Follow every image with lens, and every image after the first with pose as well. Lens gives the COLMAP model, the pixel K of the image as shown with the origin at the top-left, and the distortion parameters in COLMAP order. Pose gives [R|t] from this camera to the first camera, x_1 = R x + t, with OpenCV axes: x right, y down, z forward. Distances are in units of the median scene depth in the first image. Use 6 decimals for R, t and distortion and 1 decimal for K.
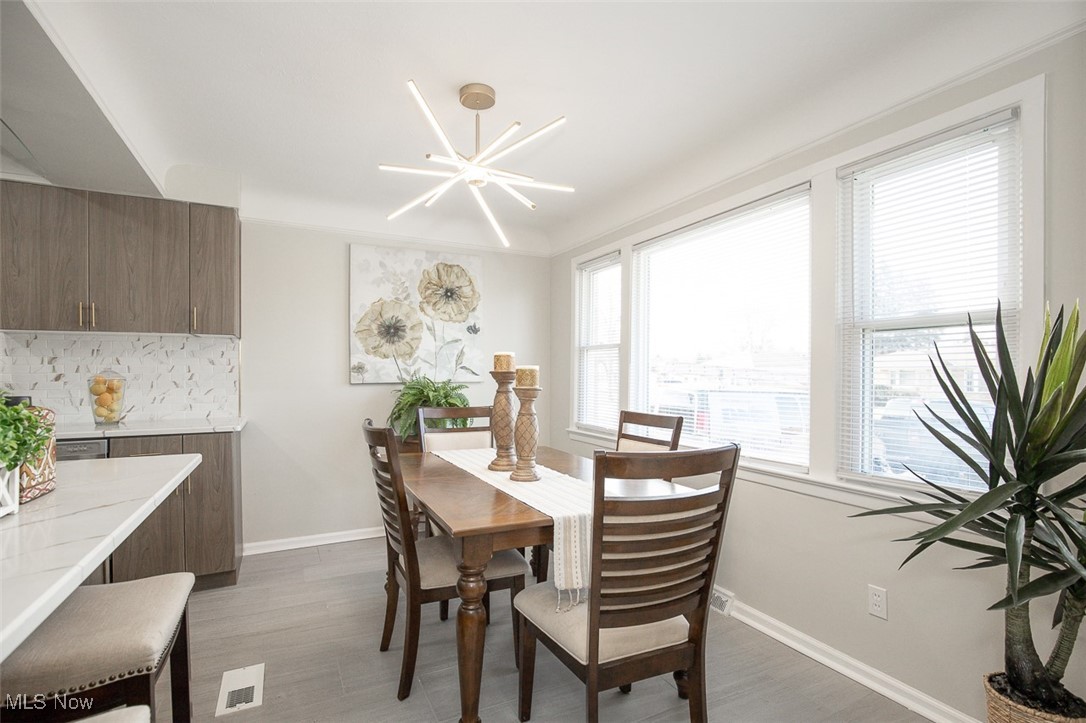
lens RADIAL K [[505.2, 0, 543.0], [0, 505.2, 361.5], [0, 0, 1]] dist [-0.000496, -0.000078]
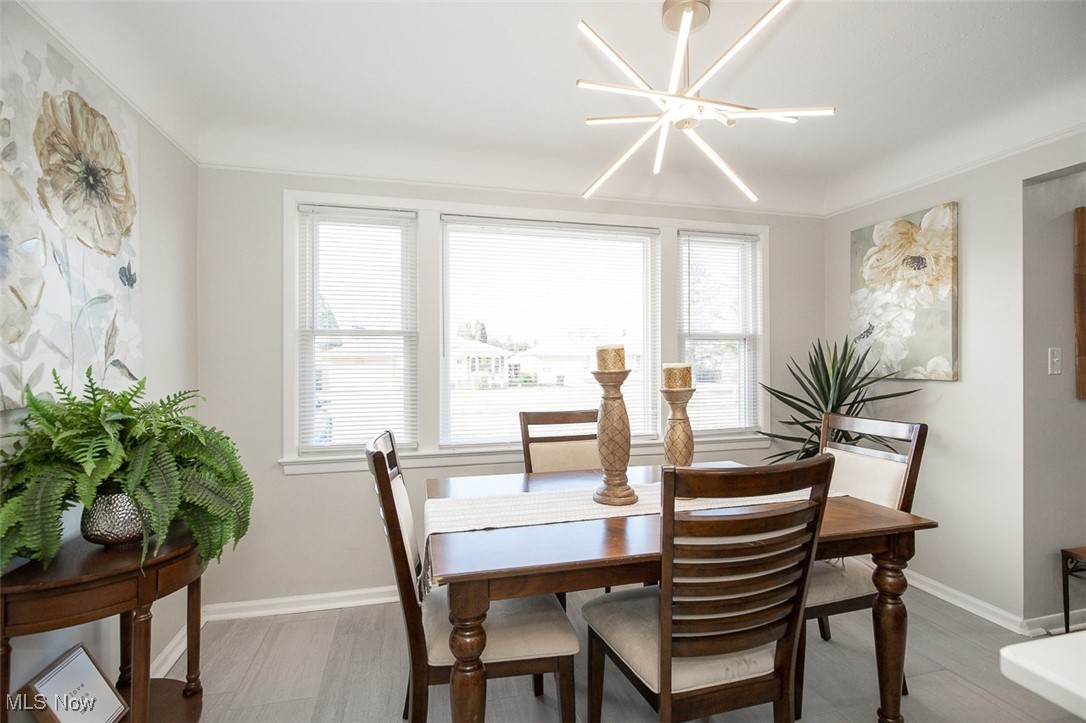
lens RADIAL K [[490.7, 0, 543.0], [0, 490.7, 361.5], [0, 0, 1]] dist [-0.000777, 0.000120]
pose [[0.226151, -0.000795, 0.974092, -0.495529], [-0.019254, 0.999801, 0.005286, 0.001875], [-0.973902, -0.019951, 0.226091, 0.571230]]
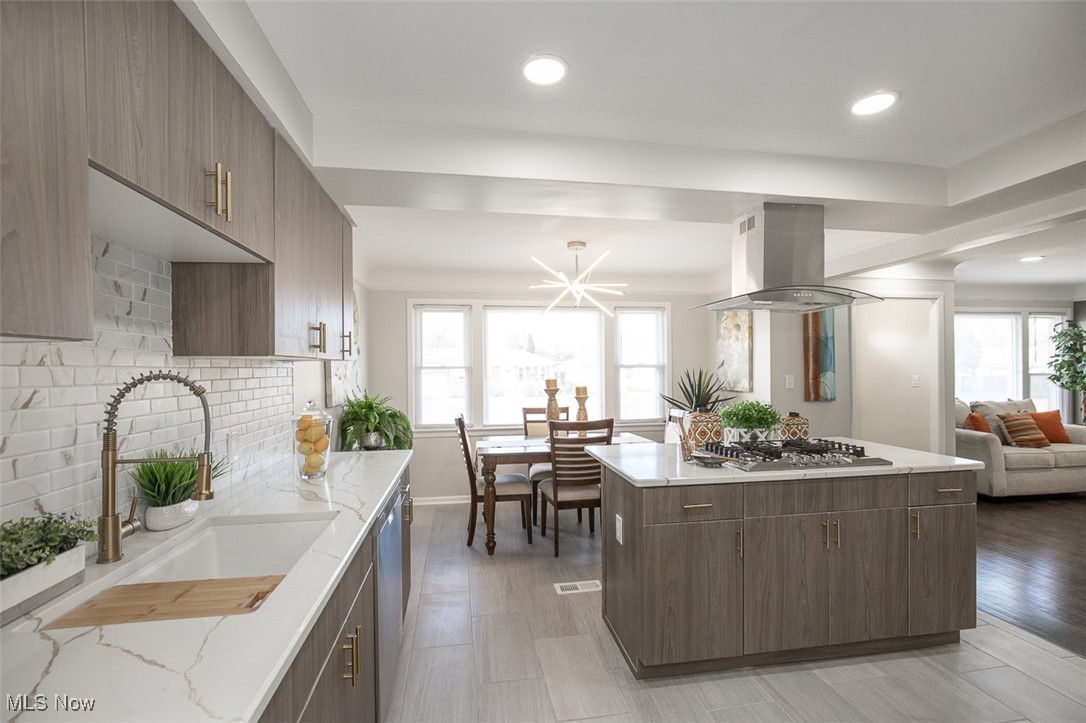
lens RADIAL K [[500.7, 0, 527.1], [0, 500.7, 363.6], [0, 0, 1]] dist [-0.003310, -0.000110]
pose [[0.355700, 0.006517, 0.934577, -1.085744], [-0.011683, 0.999929, -0.002527, -0.039694], [-0.934527, -0.010019, 0.355751, 0.274273]]
